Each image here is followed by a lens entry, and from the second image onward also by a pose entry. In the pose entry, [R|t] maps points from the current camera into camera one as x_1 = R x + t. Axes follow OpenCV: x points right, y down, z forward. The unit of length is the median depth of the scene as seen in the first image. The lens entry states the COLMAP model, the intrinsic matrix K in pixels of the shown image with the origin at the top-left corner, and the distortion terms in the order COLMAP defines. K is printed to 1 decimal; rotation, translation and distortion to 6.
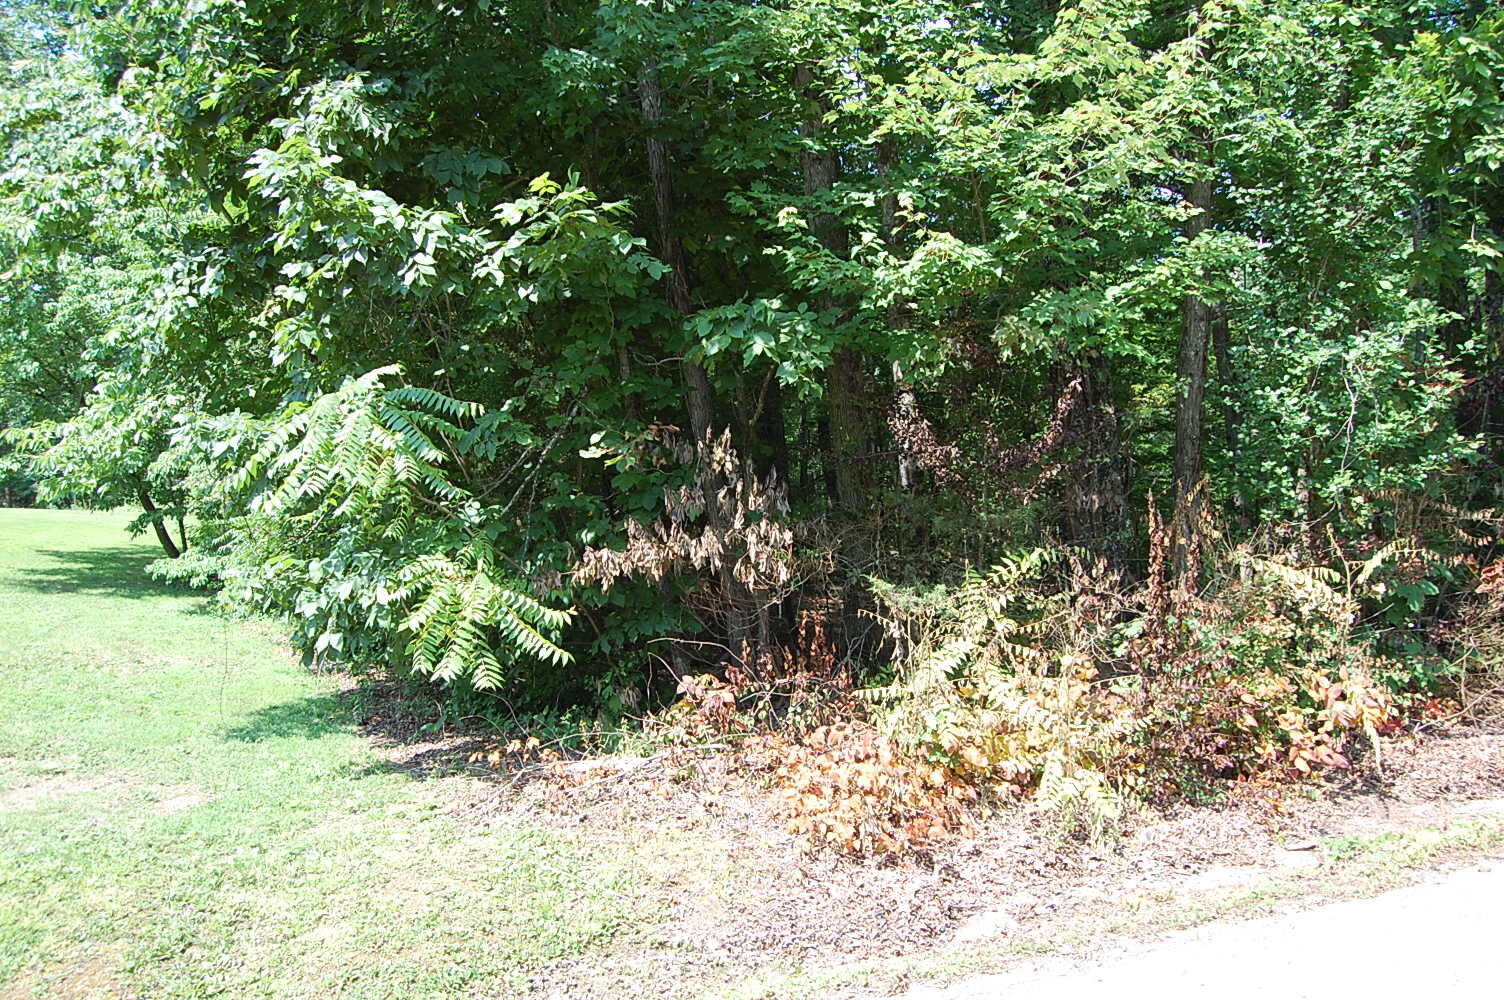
lens RADIAL K [[1171.7, 0, 749.0], [0, 1171.7, 508.4], [0, 0, 1]] dist [-0.097900, 0.041421]
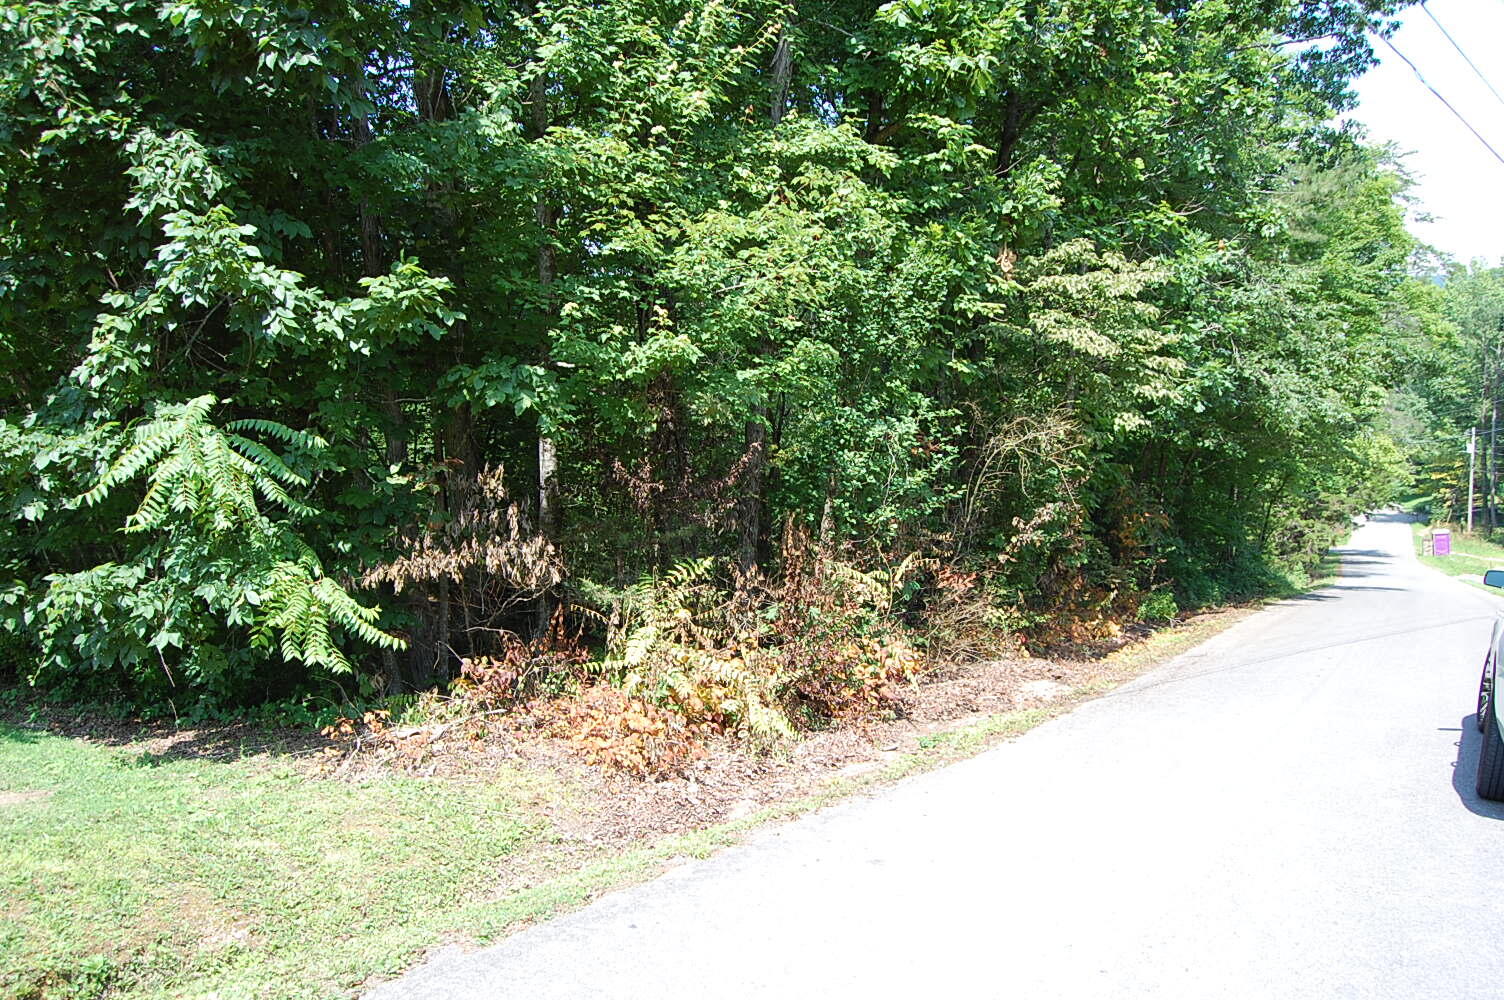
lens RADIAL K [[1171.7, 0, 752.9], [0, 1171.7, 500.0], [0, 0, 1]] dist [-0.097900, 0.041421]
pose [[0.853324, 0.024804, 0.520791, -0.447679], [-0.014815, 0.999618, -0.023335, -0.003244], [-0.521171, 0.012197, 0.853365, -0.234284]]
